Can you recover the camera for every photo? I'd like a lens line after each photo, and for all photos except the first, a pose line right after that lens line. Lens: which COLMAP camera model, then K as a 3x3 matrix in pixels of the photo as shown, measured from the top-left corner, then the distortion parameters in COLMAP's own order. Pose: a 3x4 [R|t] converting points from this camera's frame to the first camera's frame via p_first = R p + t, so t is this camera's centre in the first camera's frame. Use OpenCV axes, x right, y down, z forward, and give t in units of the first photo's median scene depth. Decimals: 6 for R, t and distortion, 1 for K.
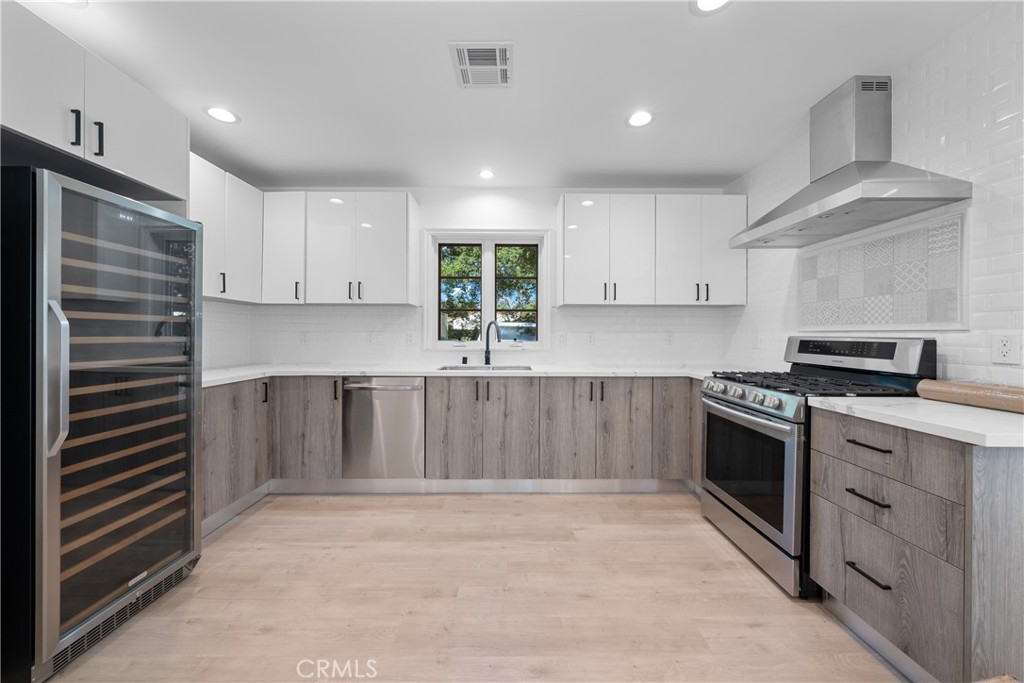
lens RADIAL K [[356.2, 0, 516.8], [0, 356.2, 337.4], [0, 0, 1]] dist [0.000515, 0.000027]
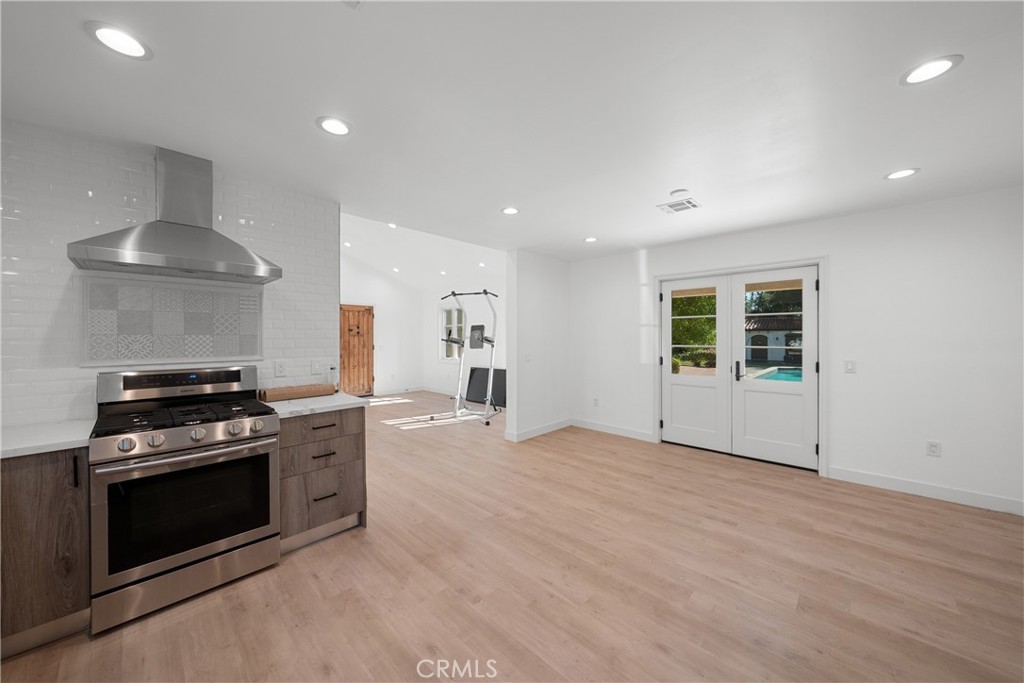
lens RADIAL K [[356.2, 0, 516.8], [0, 356.2, 337.4], [0, 0, 1]] dist [0.000515, 0.000027]
pose [[-0.718247, -0.006221, 0.695760, -0.739667], [0.003810, 0.999910, 0.012873, -0.129027], [-0.695778, 0.011897, -0.718158, 1.213199]]
